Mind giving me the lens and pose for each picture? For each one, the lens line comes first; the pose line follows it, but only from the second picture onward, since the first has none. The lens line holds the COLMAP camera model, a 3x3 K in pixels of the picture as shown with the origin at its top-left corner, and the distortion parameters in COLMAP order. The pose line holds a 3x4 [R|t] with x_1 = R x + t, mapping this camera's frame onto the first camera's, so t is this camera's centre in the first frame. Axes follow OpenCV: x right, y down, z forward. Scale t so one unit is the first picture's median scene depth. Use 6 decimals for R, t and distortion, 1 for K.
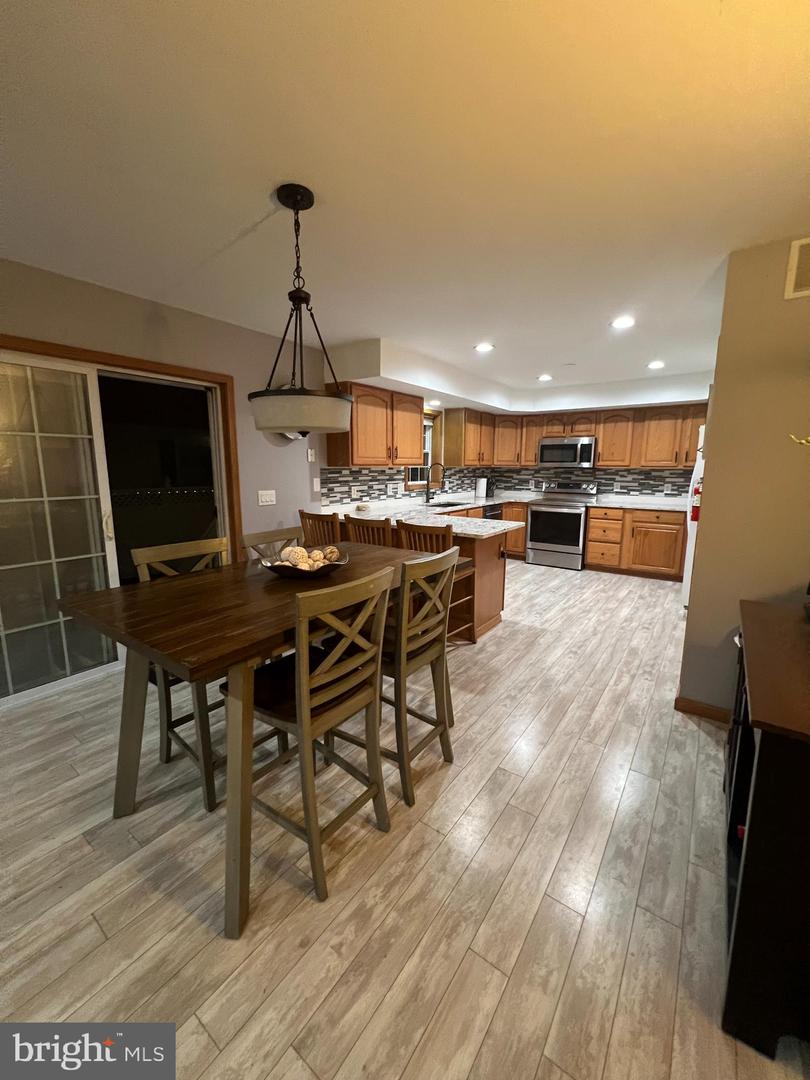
lens RADIAL K [[431.9, 0, 405.0], [0, 431.9, 537.1], [0, 0, 1]] dist [-0.000830, 0.001124]
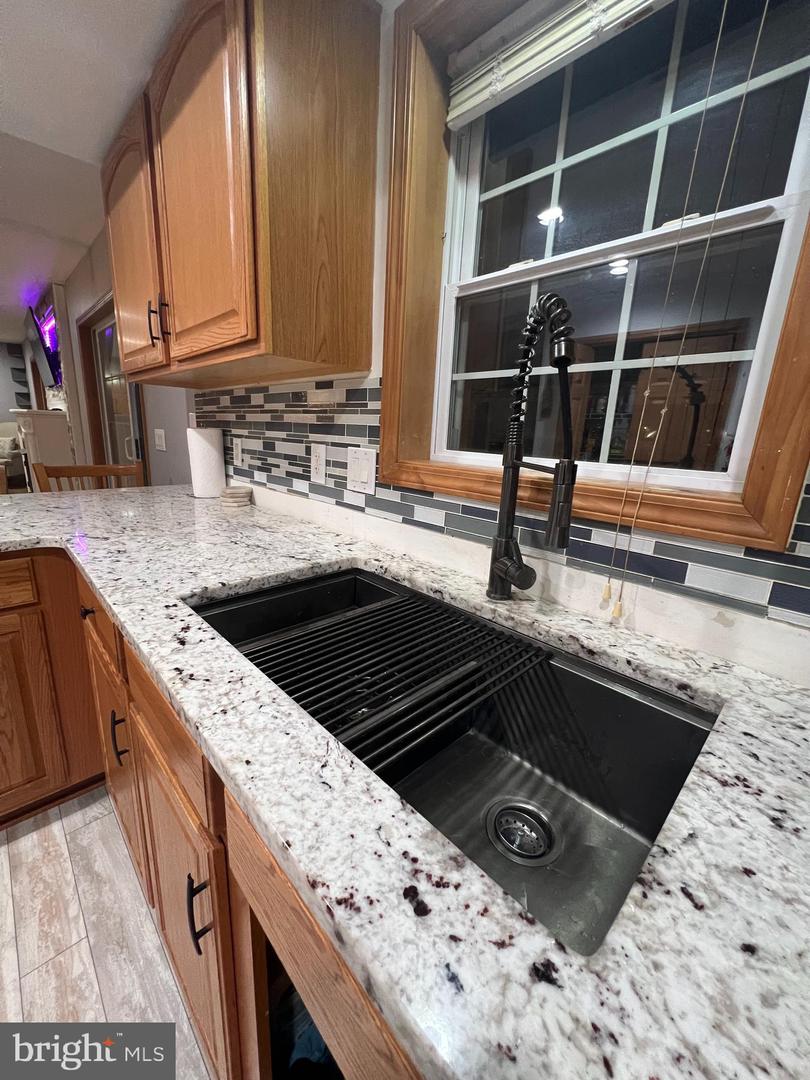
lens RADIAL K [[431.9, 0, 403.5], [0, 431.9, 541.7], [0, 0, 1]] dist [-0.000830, 0.001124]
pose [[-0.176135, 0.231913, -0.956657, 0.232952], [-0.207106, 0.941367, 0.266338, -0.149720], [0.962332, 0.245041, -0.117777, 1.107317]]
